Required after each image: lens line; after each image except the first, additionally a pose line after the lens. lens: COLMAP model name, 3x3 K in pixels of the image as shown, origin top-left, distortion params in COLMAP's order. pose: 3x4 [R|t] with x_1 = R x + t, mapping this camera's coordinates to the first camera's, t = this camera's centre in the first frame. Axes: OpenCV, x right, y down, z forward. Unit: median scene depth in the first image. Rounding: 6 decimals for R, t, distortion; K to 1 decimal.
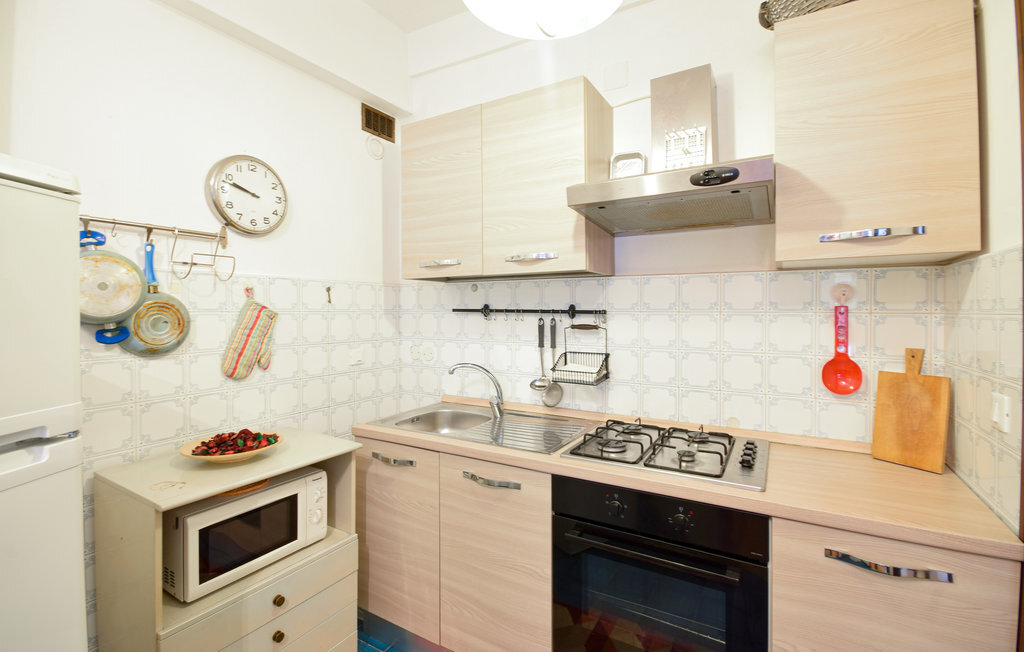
lens RADIAL K [[455.8, 0, 509.2], [0, 455.8, 317.8], [0, 0, 1]] dist [0.000028, -0.000092]
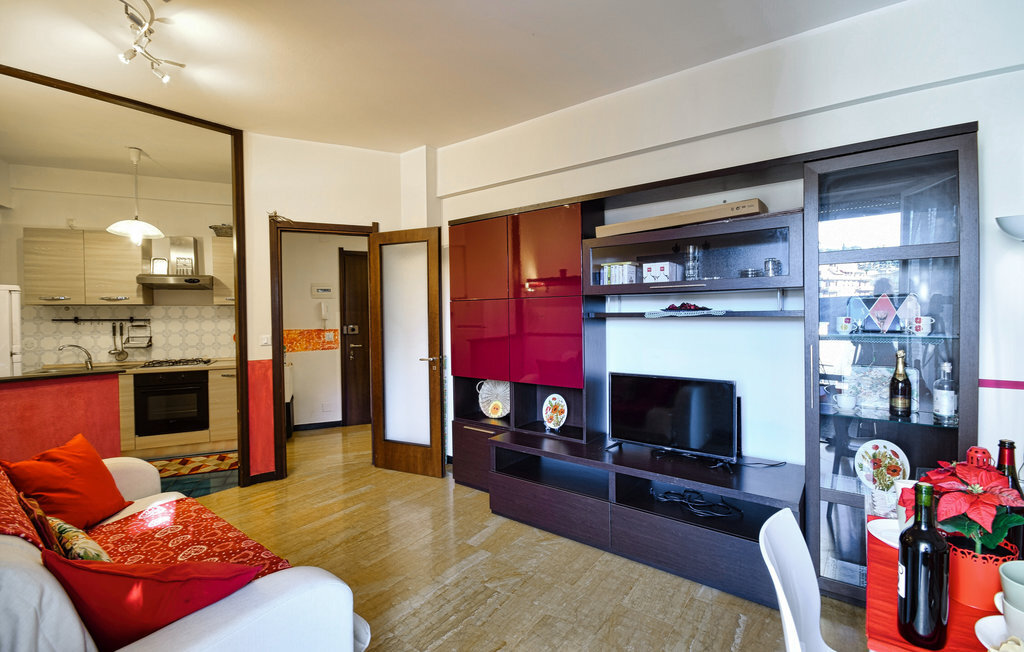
lens RADIAL K [[455.8, 0, 509.2], [0, 455.8, 317.8], [0, 0, 1]] dist [0.000028, -0.000092]
pose [[0.584491, -0.009380, 0.811346, -0.537209], [0.026120, 0.999632, -0.007260, 0.037176], [-0.810980, 0.025436, 0.584521, -1.665712]]
